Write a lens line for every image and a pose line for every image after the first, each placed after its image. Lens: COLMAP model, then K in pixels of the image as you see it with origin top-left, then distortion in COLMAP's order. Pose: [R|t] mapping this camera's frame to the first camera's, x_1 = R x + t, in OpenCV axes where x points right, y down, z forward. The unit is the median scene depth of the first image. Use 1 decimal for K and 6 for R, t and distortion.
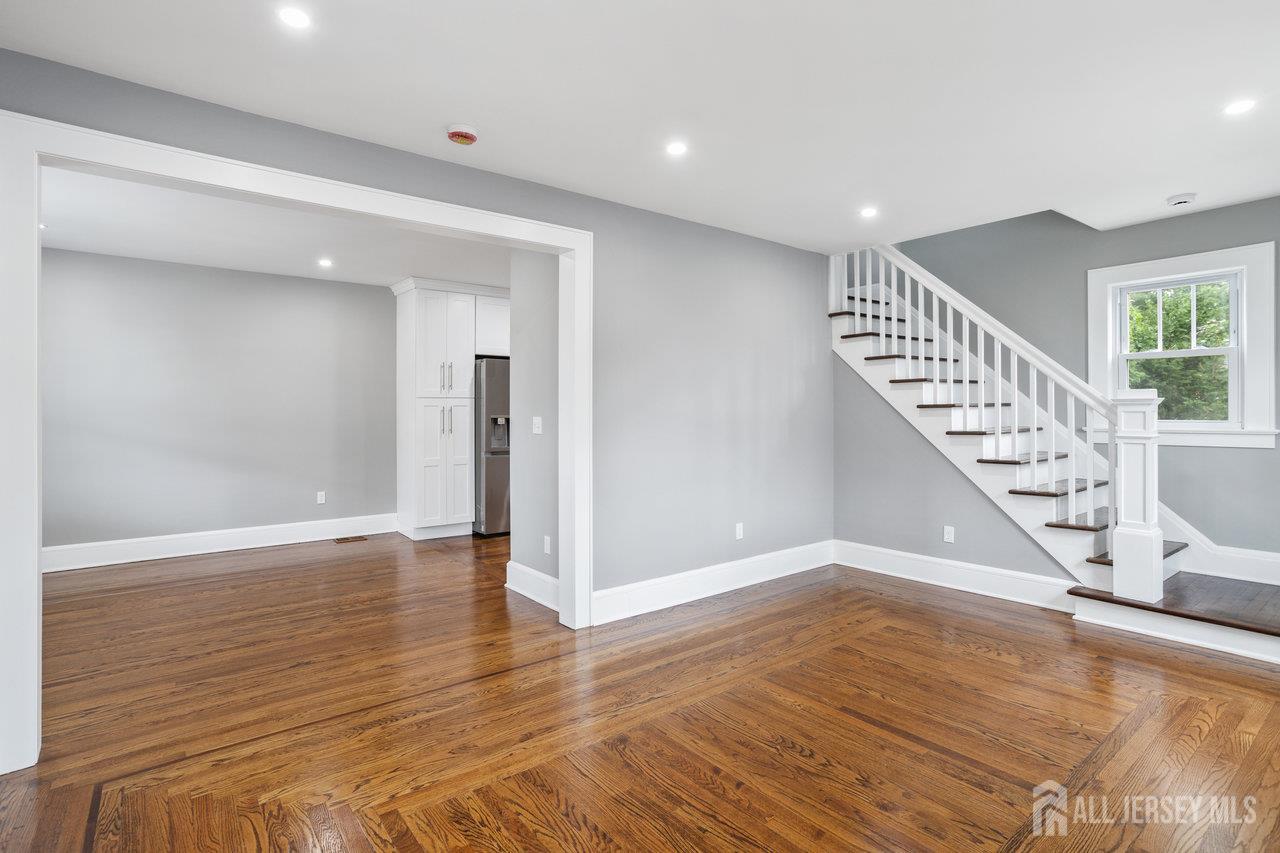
lens RADIAL K [[627.5, 0, 634.8], [0, 627.5, 398.1], [0, 0, 1]] dist [-0.042210, 0.024906]
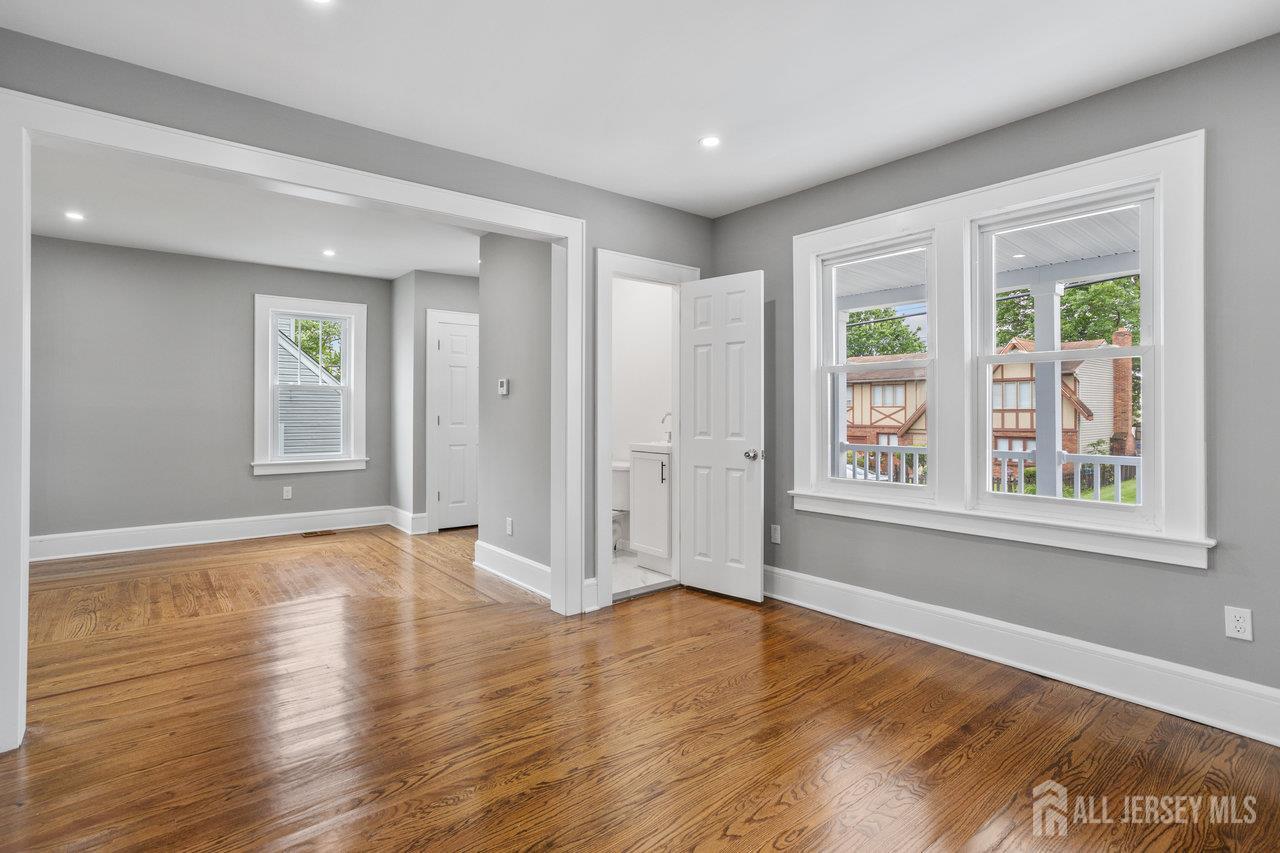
lens RADIAL K [[627.5, 0, 626.8], [0, 627.5, 409.2], [0, 0, 1]] dist [-0.042210, 0.024906]
pose [[-0.999992, 0.001486, -0.003753, -0.687540], [0.001573, 0.999730, -0.023169, 0.053730], [0.003718, -0.023175, -0.999725, 1.587259]]
